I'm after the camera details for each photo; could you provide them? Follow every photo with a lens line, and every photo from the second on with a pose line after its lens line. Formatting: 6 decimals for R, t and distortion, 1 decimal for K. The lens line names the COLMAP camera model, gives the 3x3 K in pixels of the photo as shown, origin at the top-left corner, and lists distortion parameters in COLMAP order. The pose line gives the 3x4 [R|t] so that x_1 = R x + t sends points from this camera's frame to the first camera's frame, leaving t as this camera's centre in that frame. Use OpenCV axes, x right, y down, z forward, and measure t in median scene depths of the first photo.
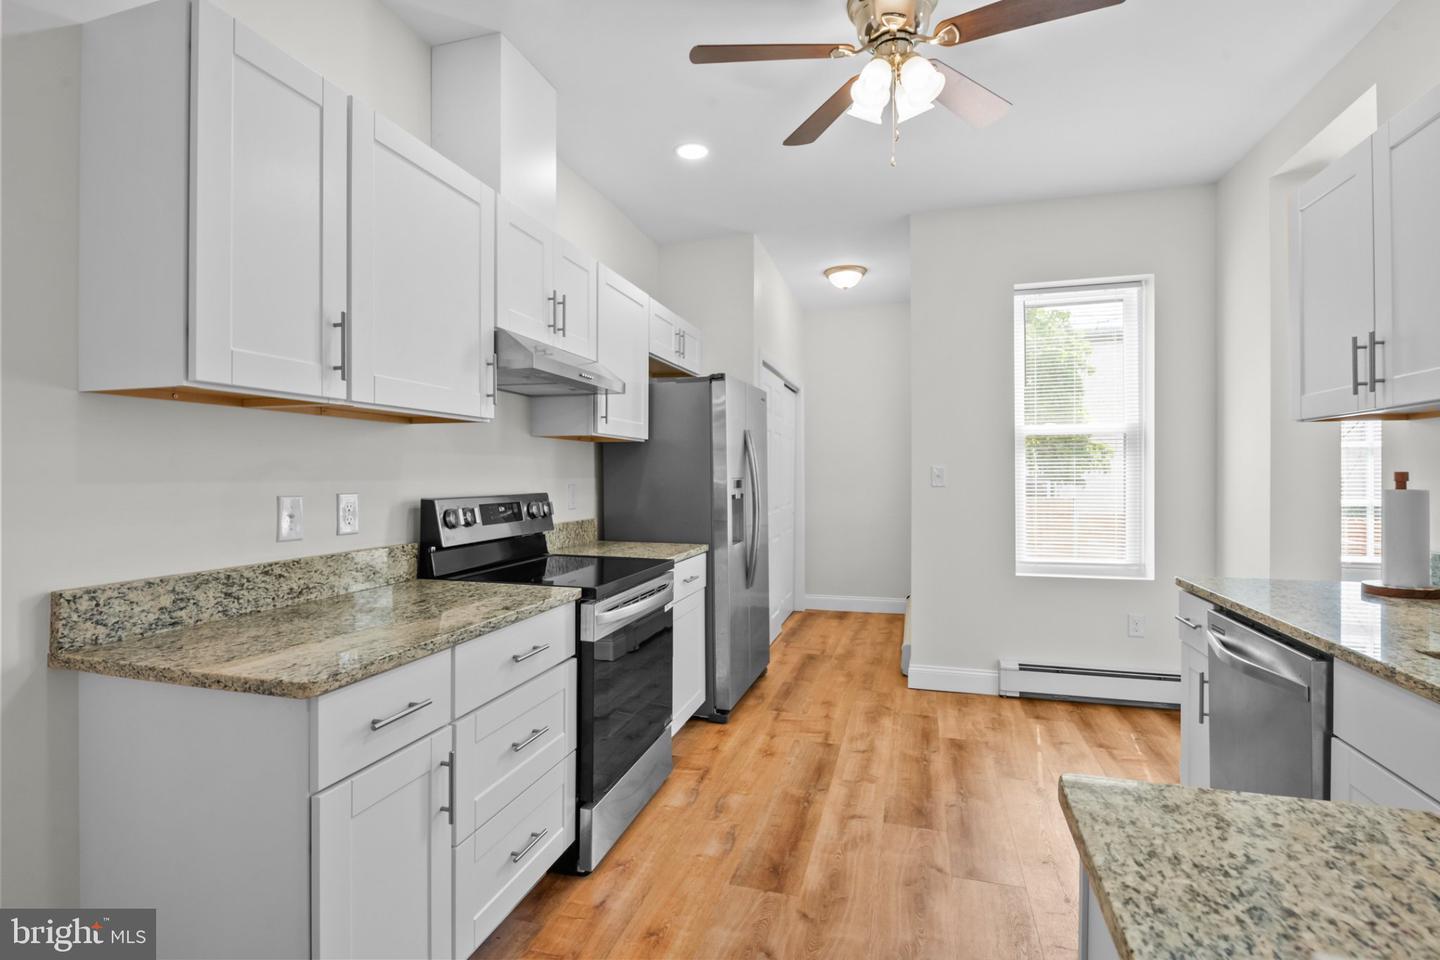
lens RADIAL K [[695.8, 0, 707.8], [0, 695.8, 474.6], [0, 0, 1]] dist [0.003111, -0.008096]
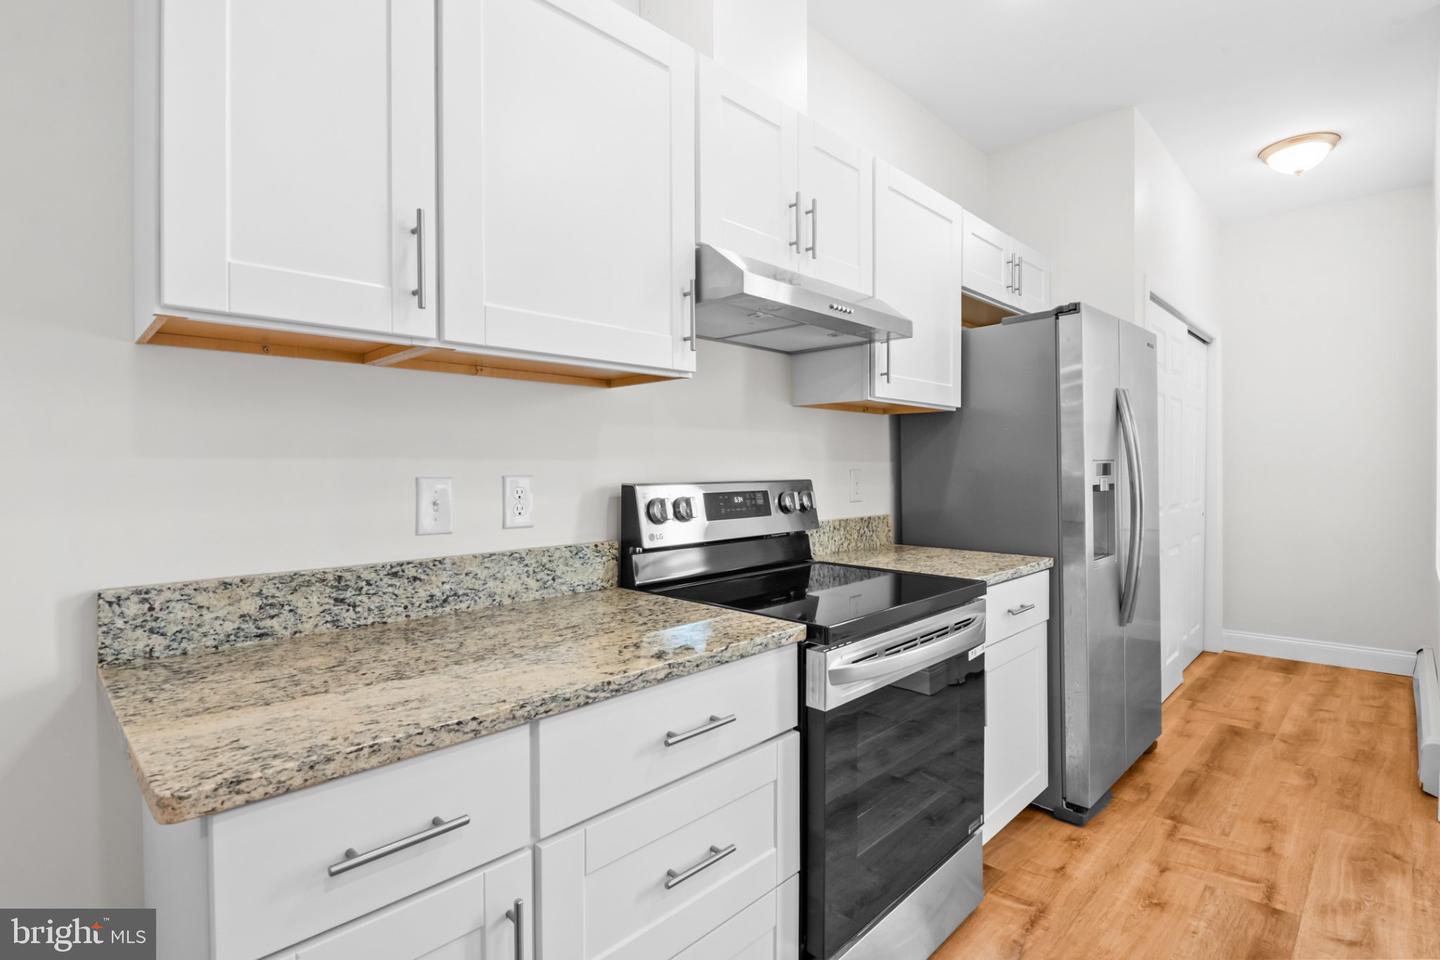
lens RADIAL K [[695.8, 0, 711.6], [0, 695.8, 473.7], [0, 0, 1]] dist [0.003111, -0.008096]
pose [[0.881930, 0.000223, -0.471381, 0.033890], [0.003992, 0.999961, 0.007941, 0.014358], [0.471364, -0.008885, 0.881894, 0.304684]]
